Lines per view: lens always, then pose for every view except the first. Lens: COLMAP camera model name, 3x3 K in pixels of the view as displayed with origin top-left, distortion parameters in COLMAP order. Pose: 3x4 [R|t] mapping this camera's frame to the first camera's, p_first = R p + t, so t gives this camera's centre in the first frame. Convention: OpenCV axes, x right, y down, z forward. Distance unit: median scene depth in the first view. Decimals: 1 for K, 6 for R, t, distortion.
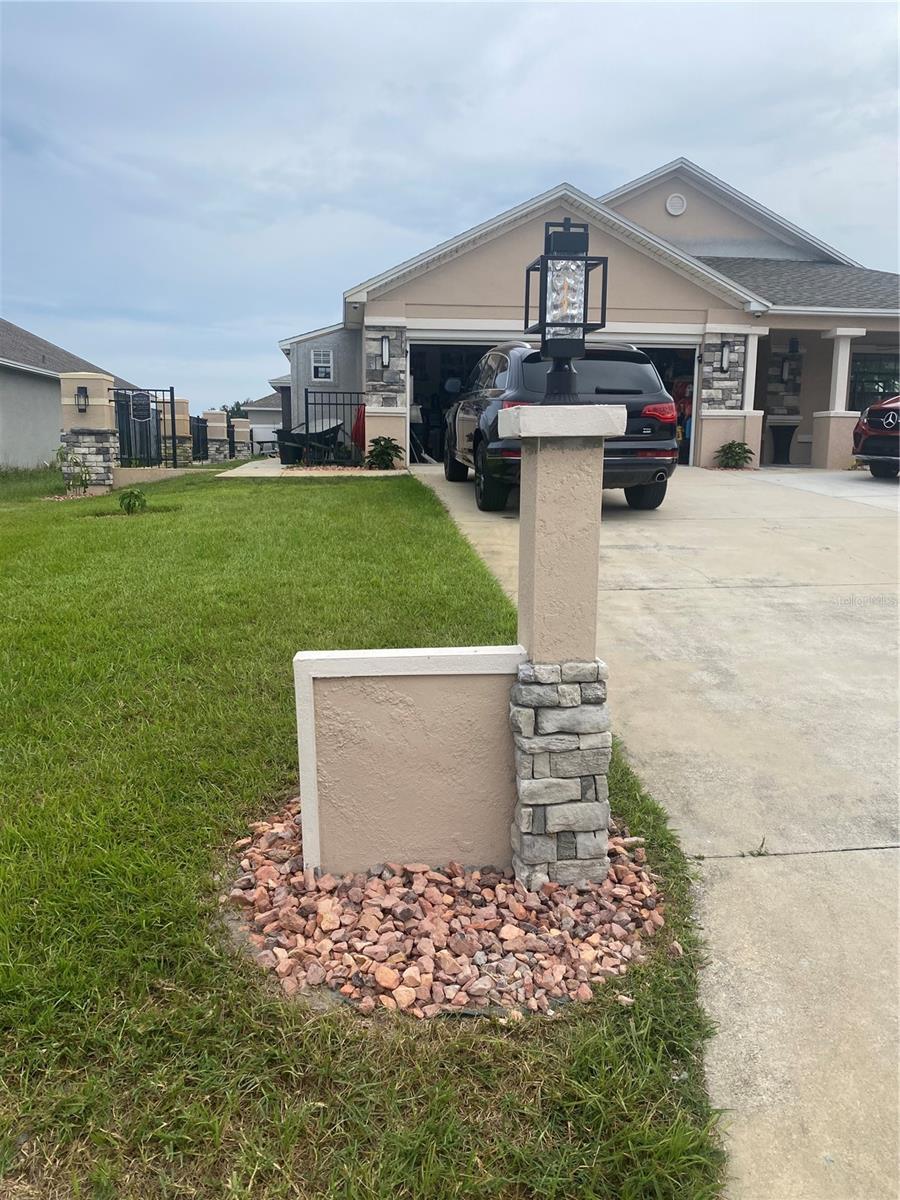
lens RADIAL K [[898.6, 0, 453.8], [0, 898.6, 591.9], [0, 0, 1]] dist [0.024460, -0.019254]
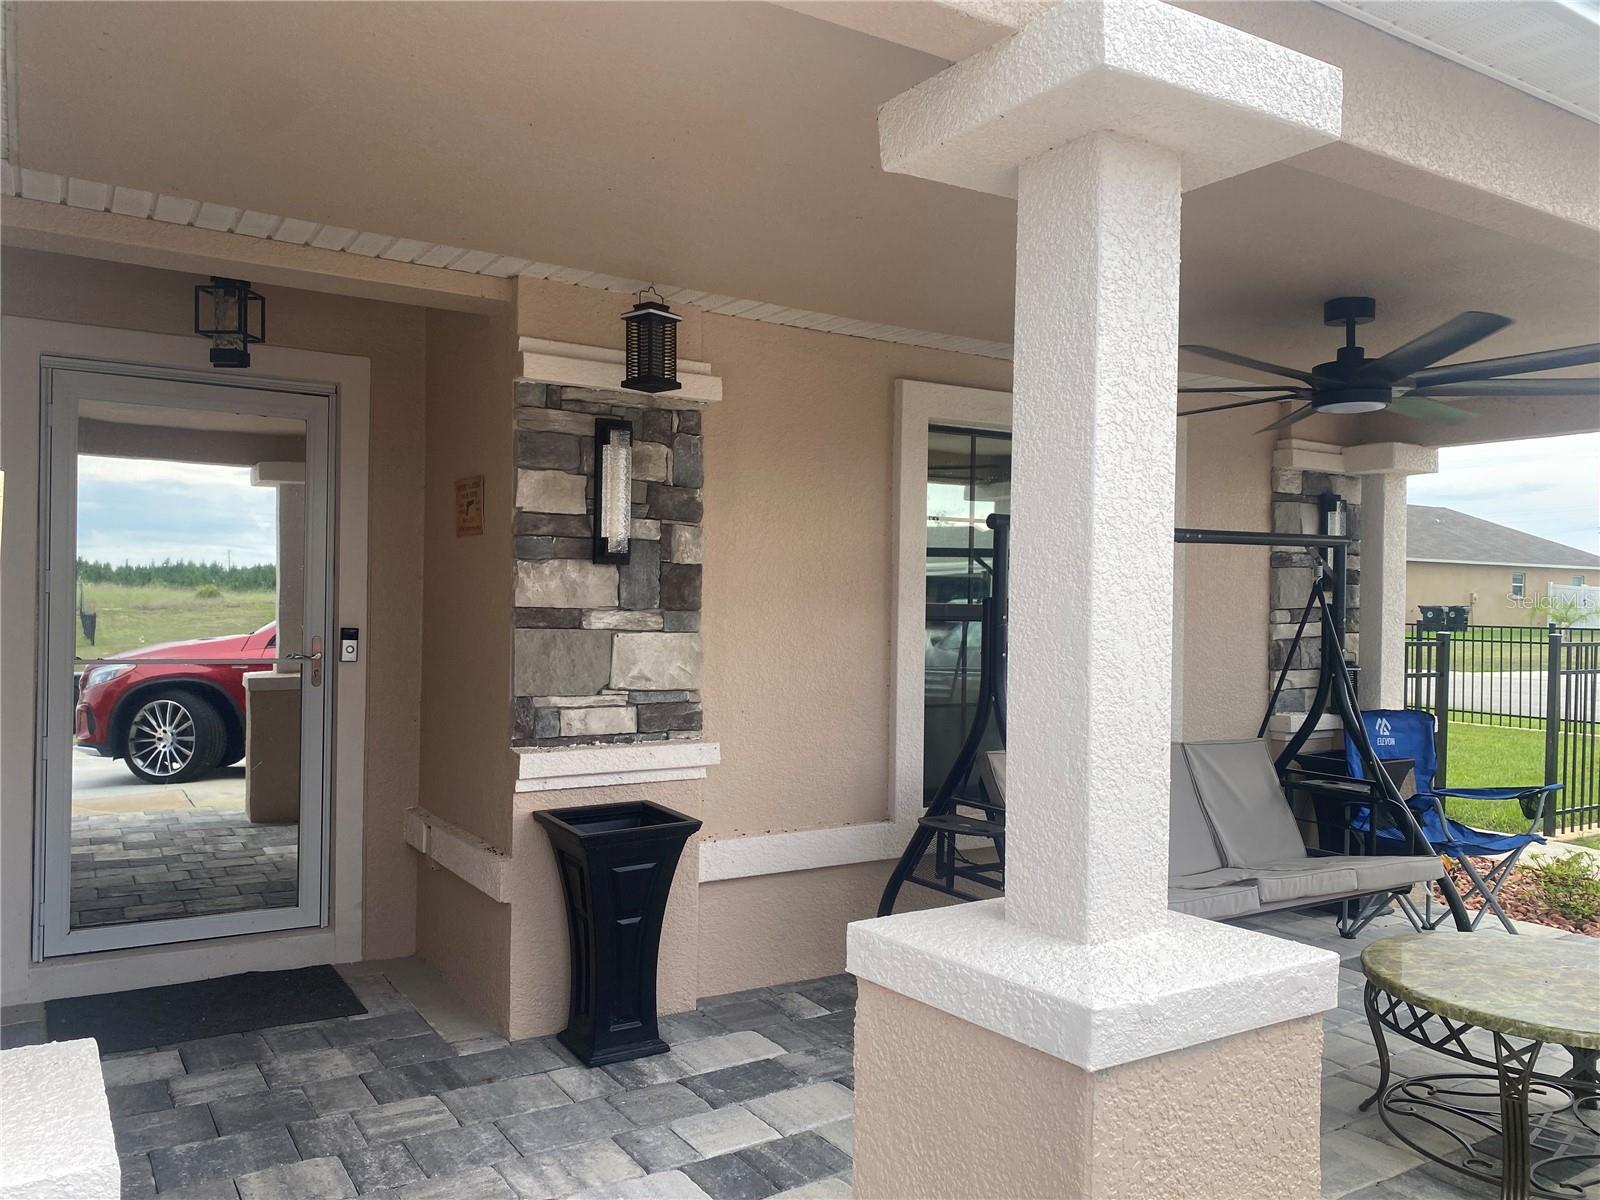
lens RADIAL K [[1198.2, 0, 796.2], [0, 1198.2, 600.9], [0, 0, 1]] dist [0.024460, -0.019254]
pose [[0.902300, 0.005821, 0.431070, 0.299359], [0.062495, 0.987581, -0.144147, -0.188691], [-0.426555, 0.157003, 0.890730, 0.781367]]
